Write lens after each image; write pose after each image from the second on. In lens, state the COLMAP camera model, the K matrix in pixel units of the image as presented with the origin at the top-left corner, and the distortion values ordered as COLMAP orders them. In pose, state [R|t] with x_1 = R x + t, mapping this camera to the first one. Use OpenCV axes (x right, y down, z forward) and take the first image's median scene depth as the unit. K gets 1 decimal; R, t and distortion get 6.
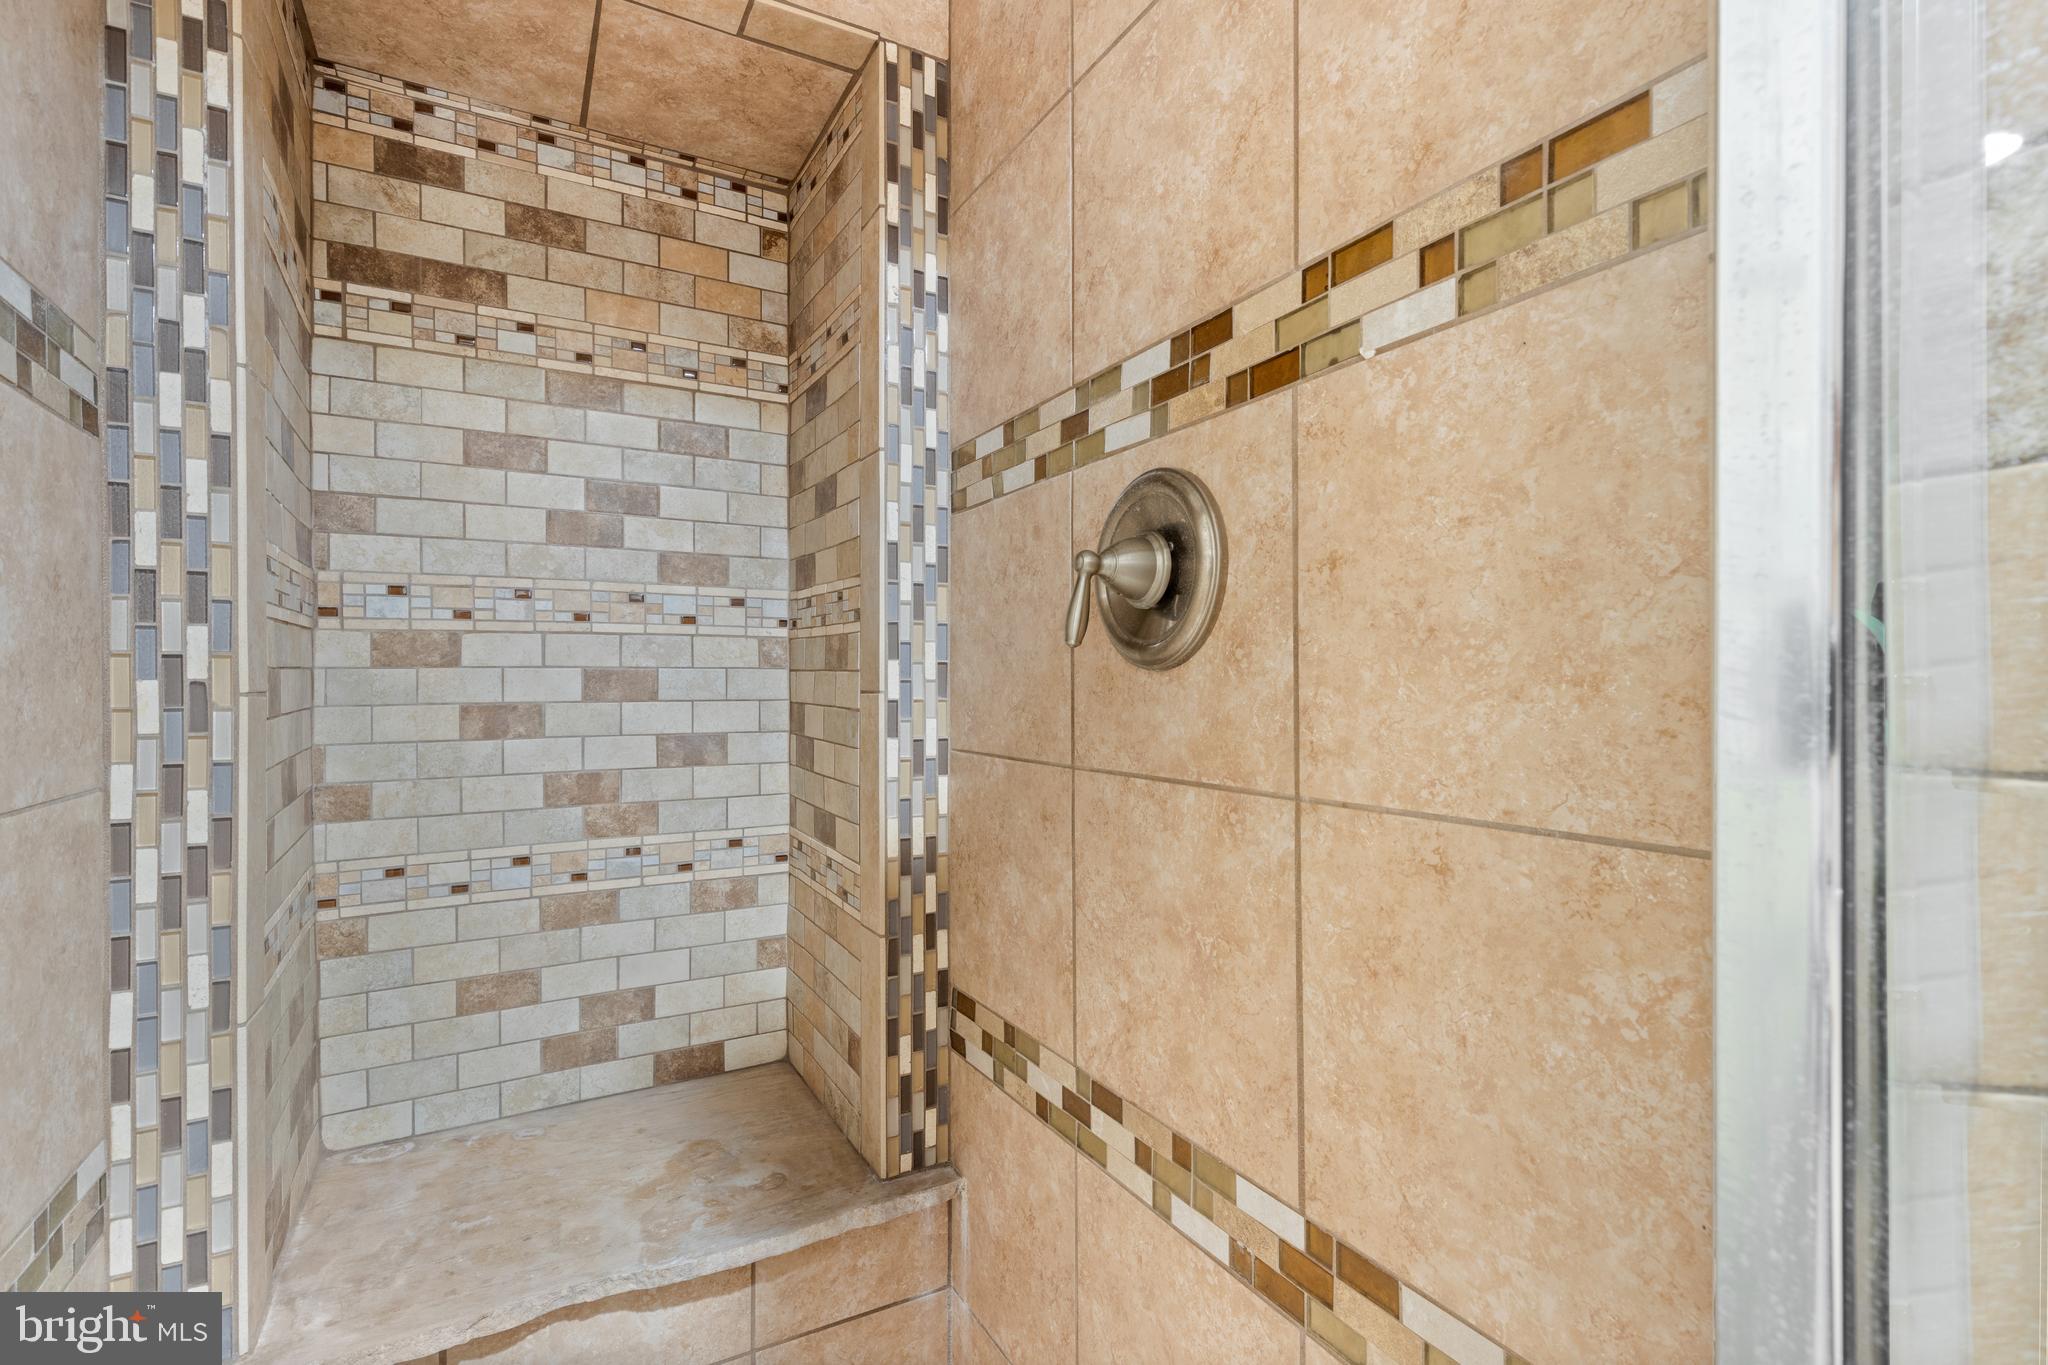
lens RADIAL K [[924.7, 0, 1032.6], [0, 924.7, 681.1], [0, 0, 1]] dist [0.004090, -0.000128]
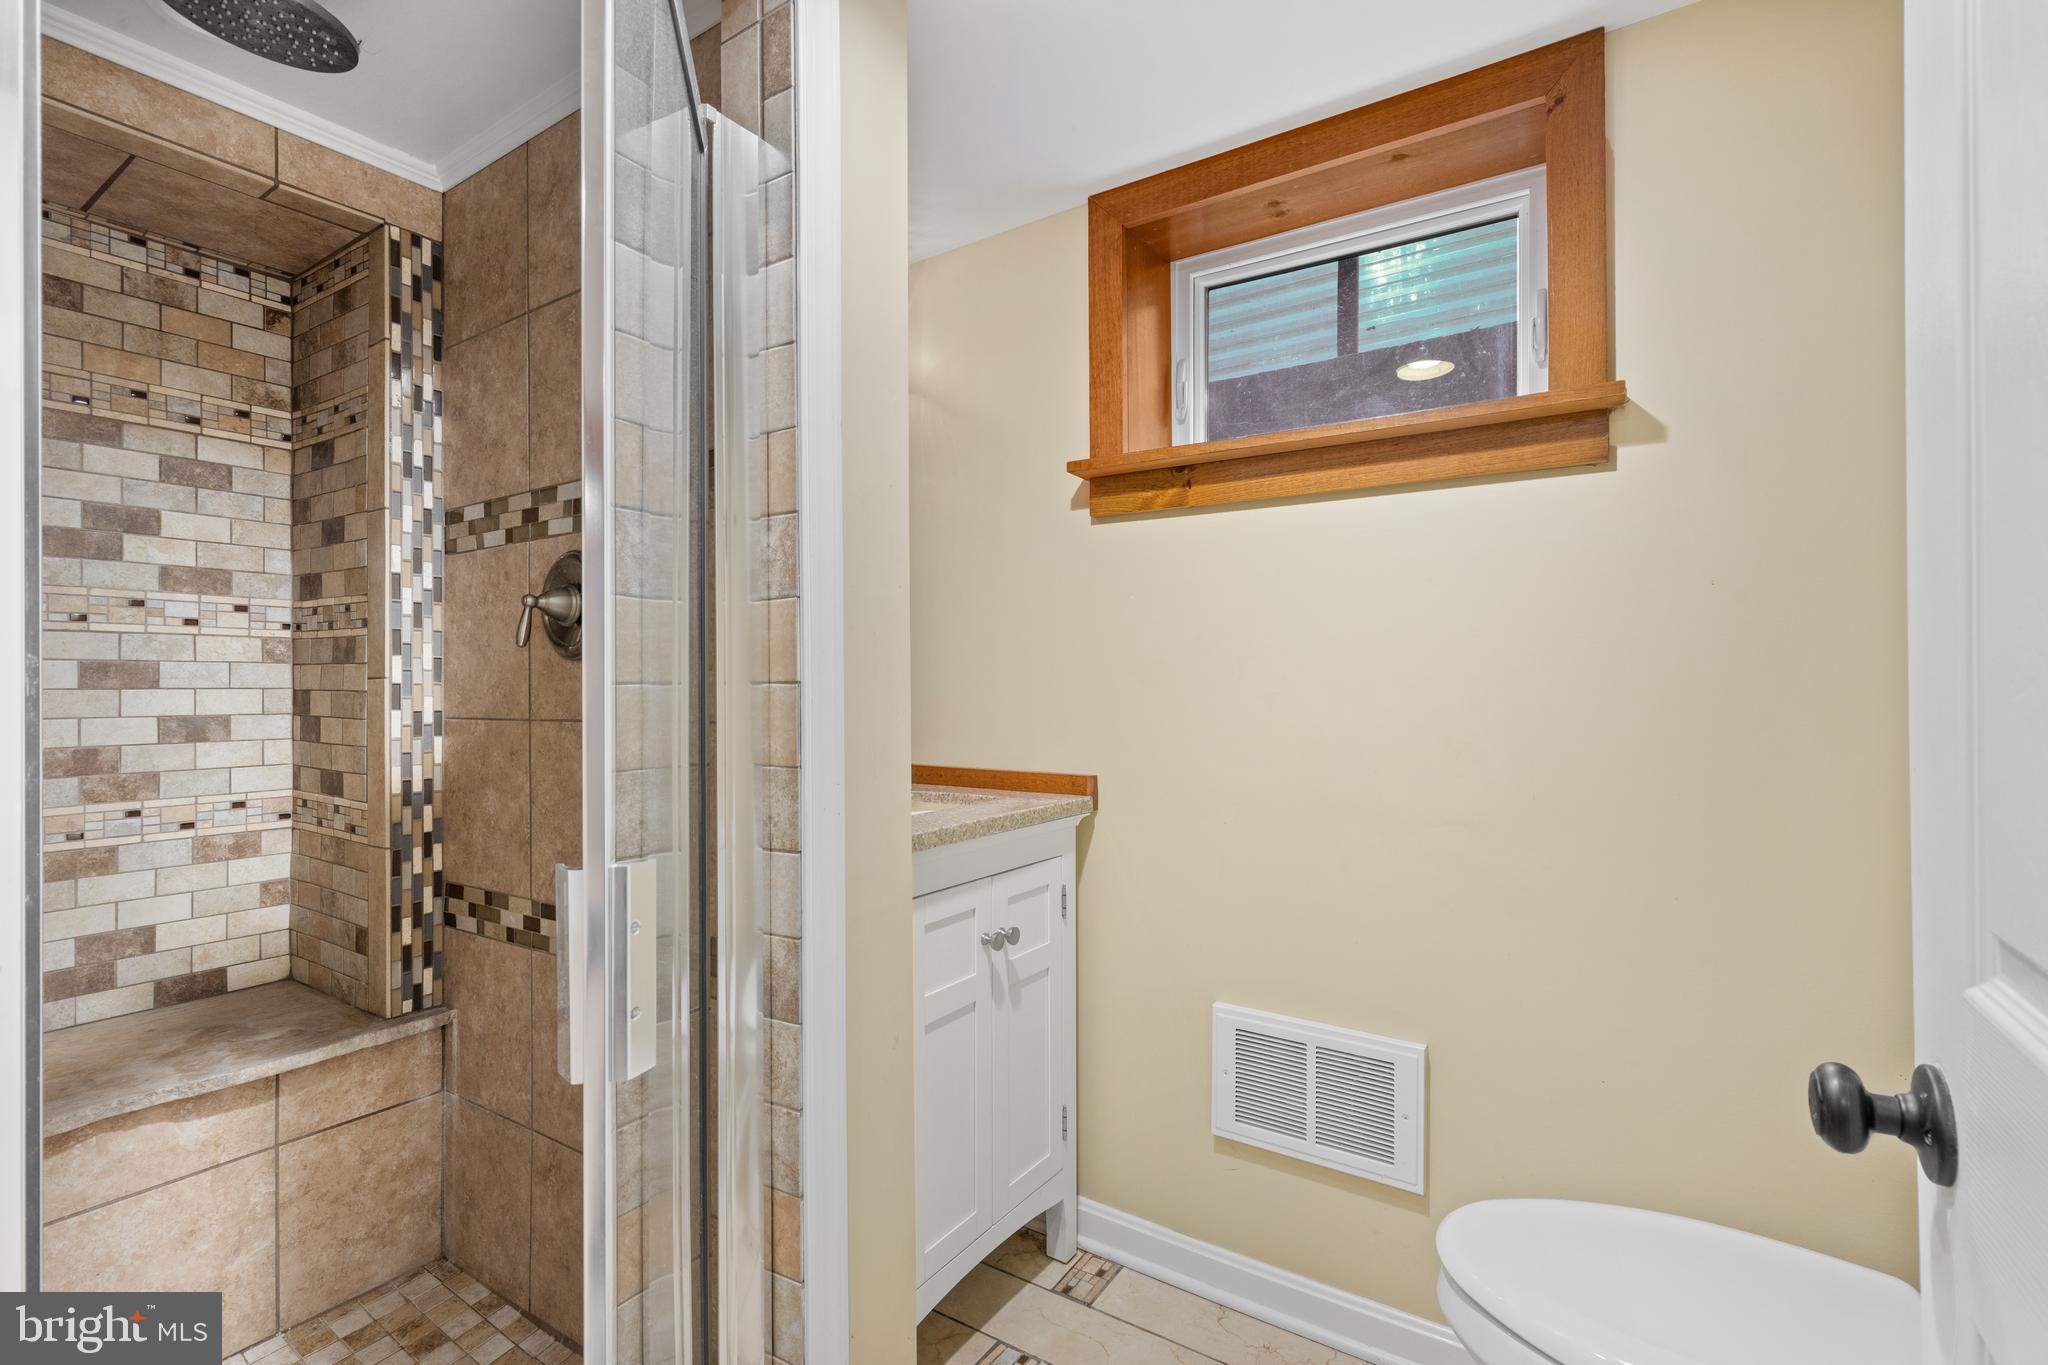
lens RADIAL K [[924.7, 0, 1032.6], [0, 924.7, 681.1], [0, 0, 1]] dist [0.004090, -0.000128]
pose [[0.892883, -0.001324, 0.450287, 0.078086], [0.005557, 0.999952, -0.008079, 0.032063], [-0.450254, 0.009716, 0.892847, -0.685343]]
